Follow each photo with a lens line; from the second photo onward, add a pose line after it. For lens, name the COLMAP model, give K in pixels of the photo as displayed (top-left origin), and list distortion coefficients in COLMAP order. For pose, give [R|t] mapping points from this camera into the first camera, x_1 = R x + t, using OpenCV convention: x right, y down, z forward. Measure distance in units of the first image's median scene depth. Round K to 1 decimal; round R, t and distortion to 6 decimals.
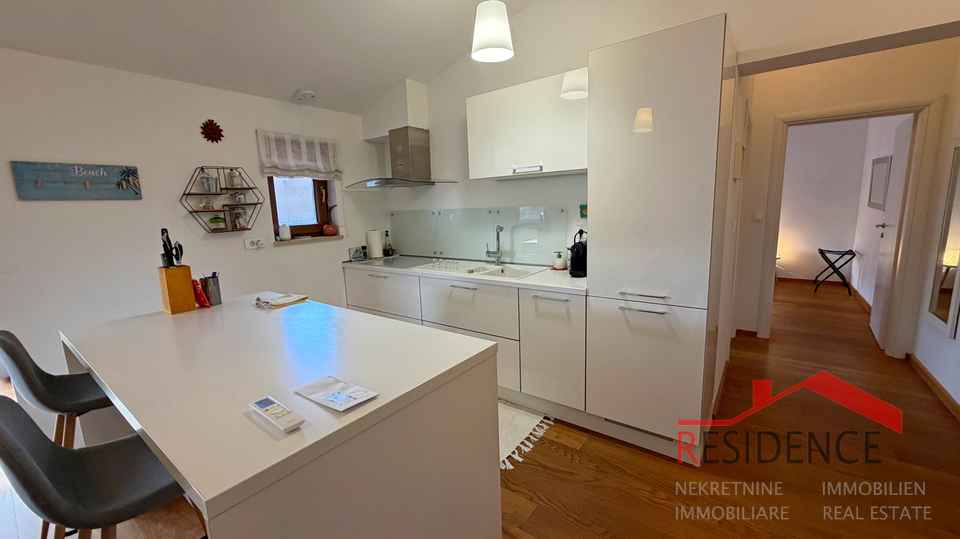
lens RADIAL K [[379.2, 0, 478.1], [0, 379.2, 269.2], [0, 0, 1]] dist [-0.006013, 0.000027]
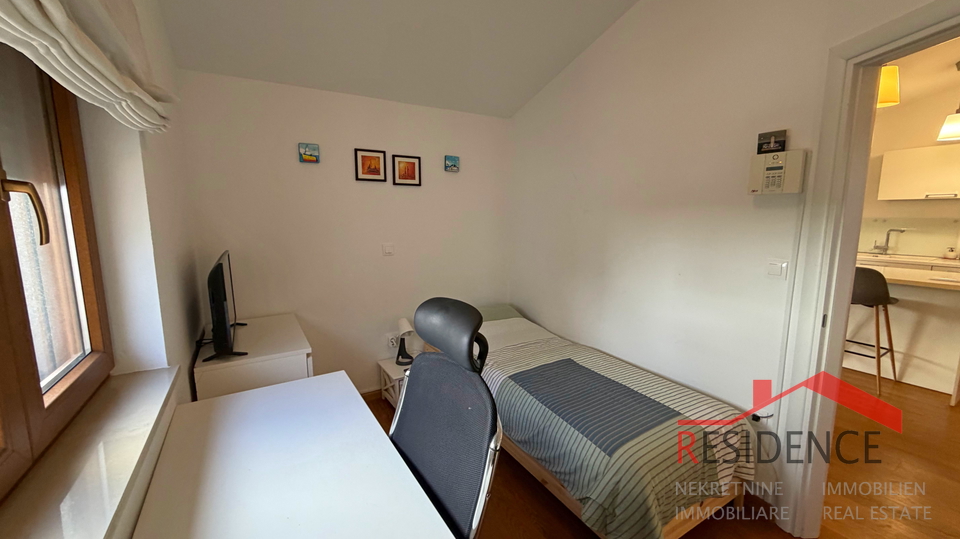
lens RADIAL K [[379.2, 0, 477.3], [0, 379.2, 268.2], [0, 0, 1]] dist [-0.006013, 0.000027]
pose [[0.926419, 0.083773, -0.367055, -0.814094], [-0.090943, 0.995854, -0.002250, 0.174291], [0.365344, 0.035466, 0.930197, -0.910592]]
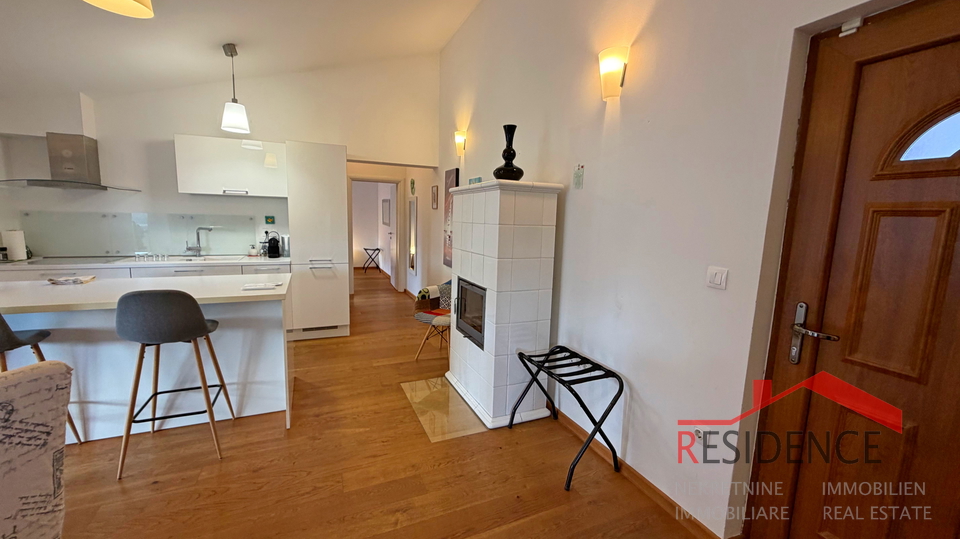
lens RADIAL K [[379.2, 0, 475.3], [0, 379.2, 271.4], [0, 0, 1]] dist [-0.006013, 0.000027]
pose [[0.492132, -0.072411, 0.867504, -0.567199], [0.099472, 0.994685, 0.026597, 0.091610], [-0.864819, 0.073203, 0.496719, -0.462038]]
